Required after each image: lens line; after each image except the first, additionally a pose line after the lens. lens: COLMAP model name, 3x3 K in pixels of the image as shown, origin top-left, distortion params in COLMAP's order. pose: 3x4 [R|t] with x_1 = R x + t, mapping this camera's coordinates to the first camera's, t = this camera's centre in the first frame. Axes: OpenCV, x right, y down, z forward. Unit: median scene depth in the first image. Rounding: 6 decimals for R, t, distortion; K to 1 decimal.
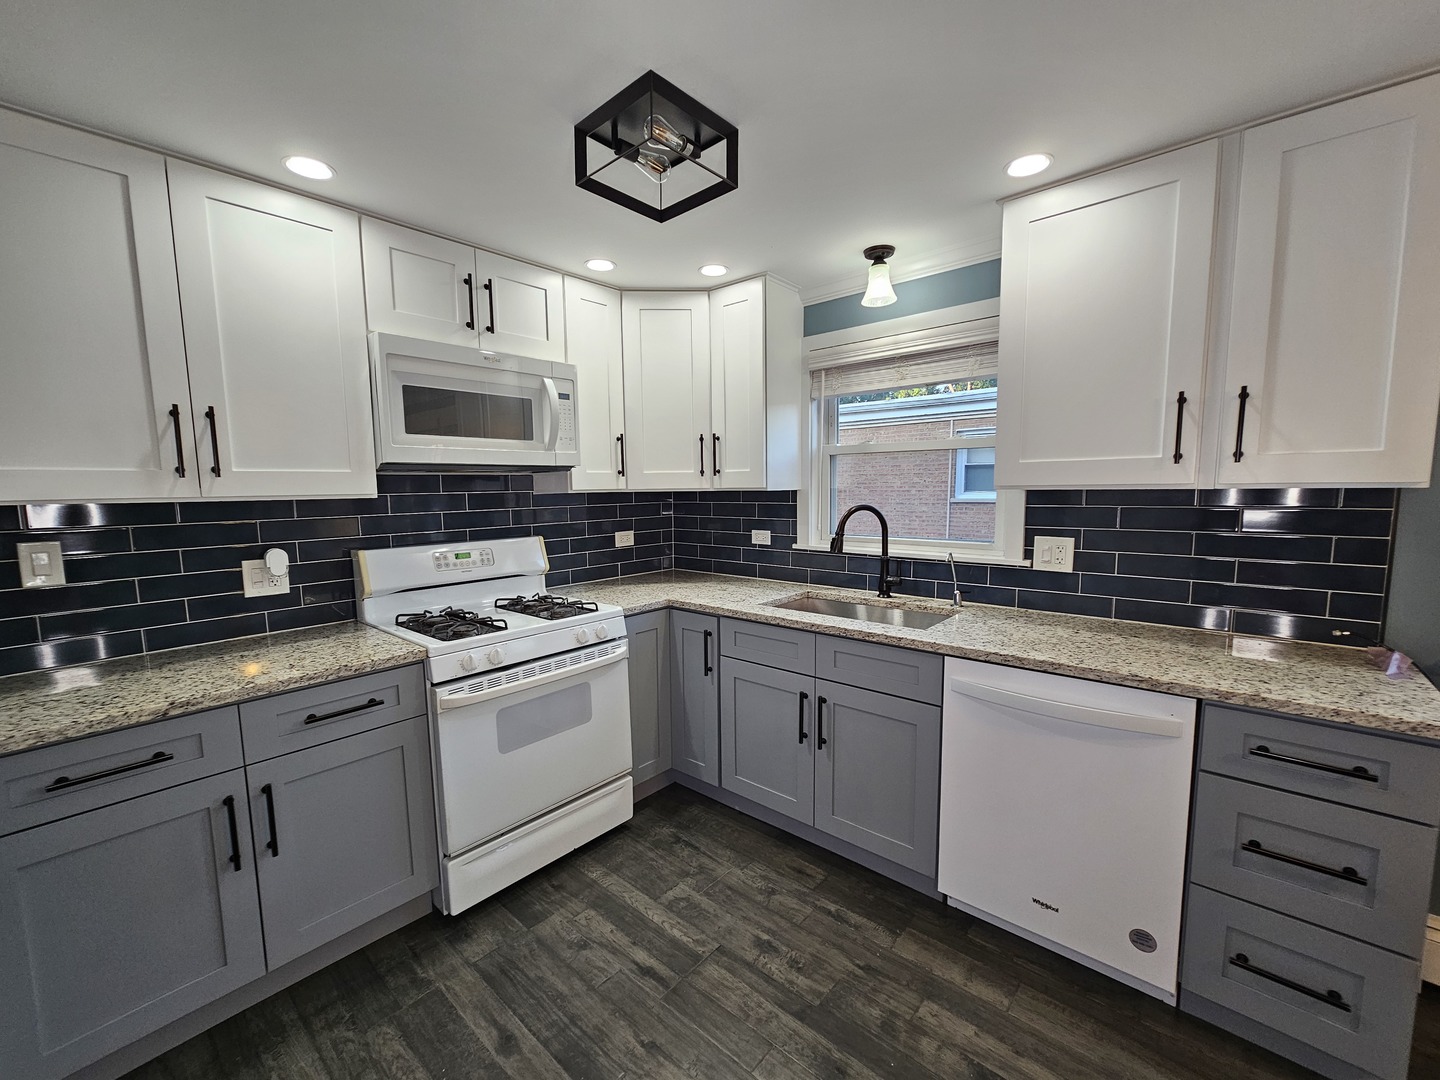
lens RADIAL K [[590.0, 0, 714.3], [0, 590.0, 549.0], [0, 0, 1]] dist [-0.009556, 0.003210]
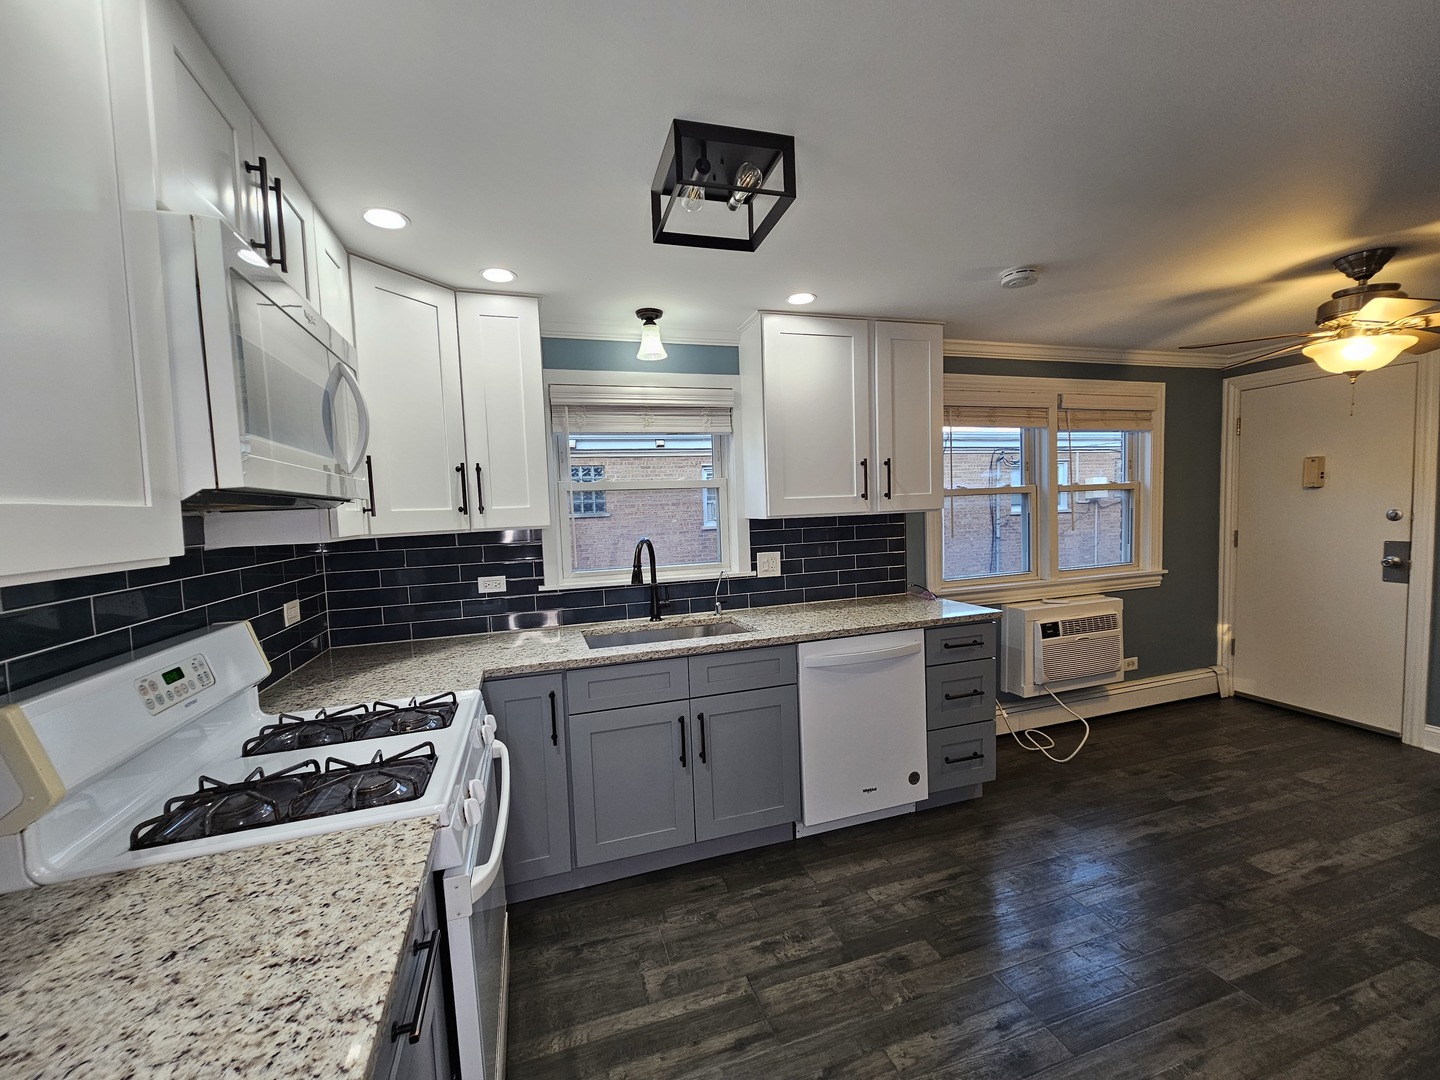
lens RADIAL K [[590.0, 0, 714.3], [0, 590.0, 549.0], [0, 0, 1]] dist [-0.009556, 0.003210]
pose [[0.513441, -0.063618, 0.855763, -0.701231], [0.124059, 0.992275, -0.000667, -0.043795], [-0.849110, 0.106507, 0.517367, 0.384504]]
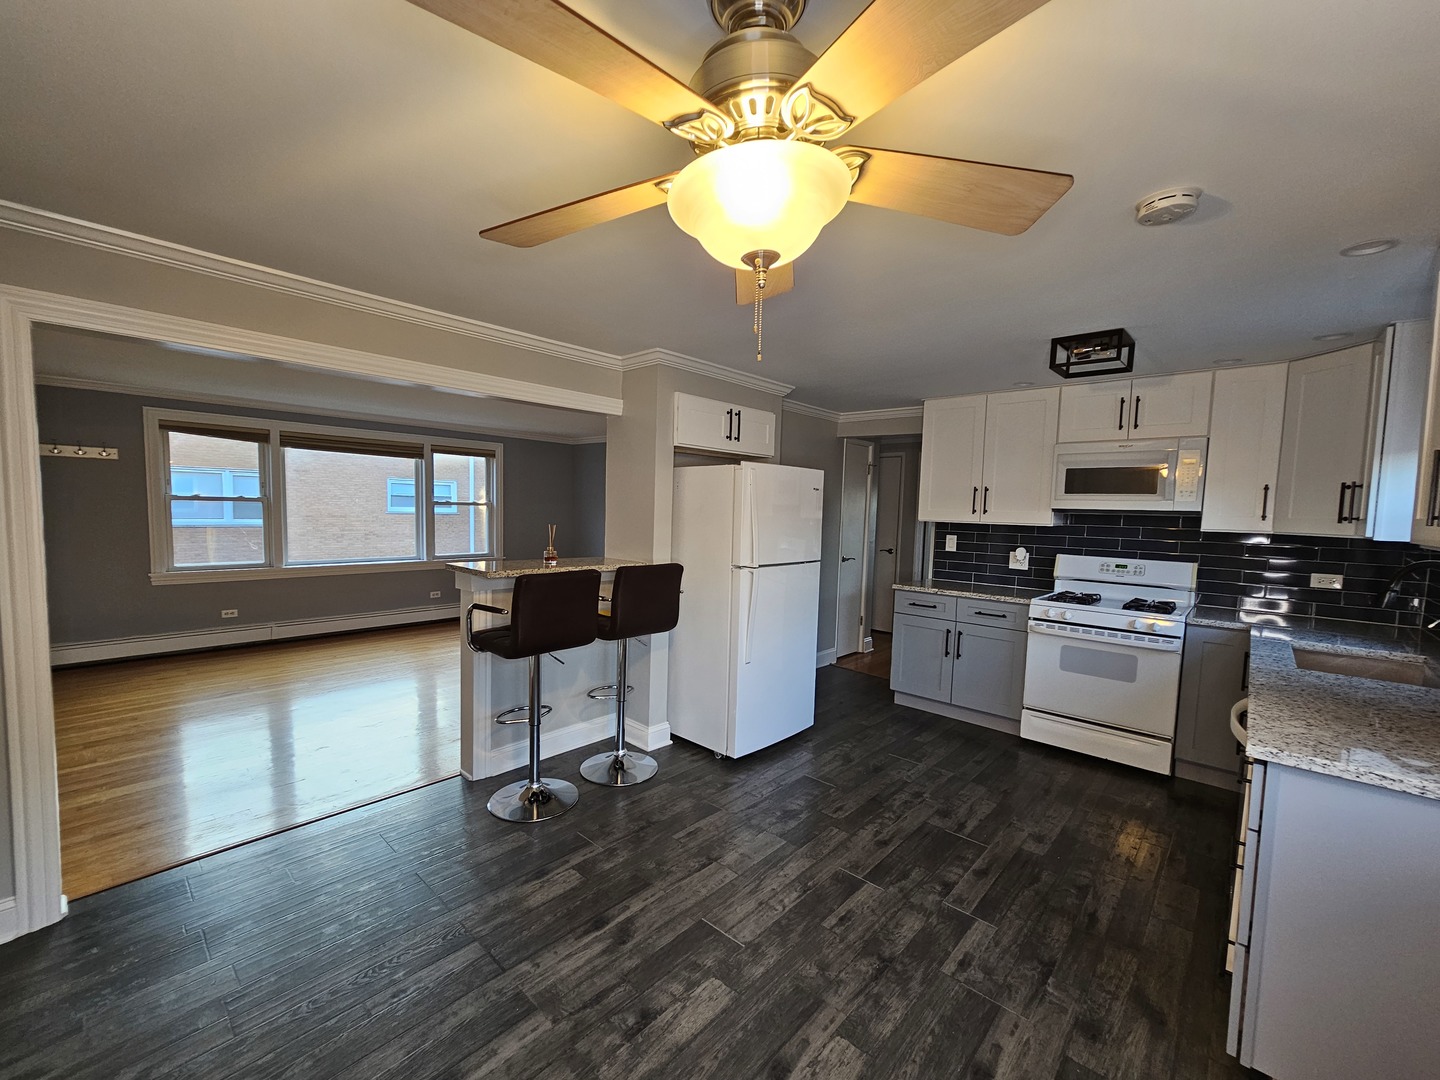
lens RADIAL K [[590.0, 0, 714.3], [0, 590.0, 549.0], [0, 0, 1]] dist [-0.009556, 0.003210]
pose [[-0.018246, 0.083541, -0.996337, 1.328237], [-0.131209, 0.987685, 0.085218, -0.029674], [0.991187, 0.132283, -0.007060, -0.086900]]
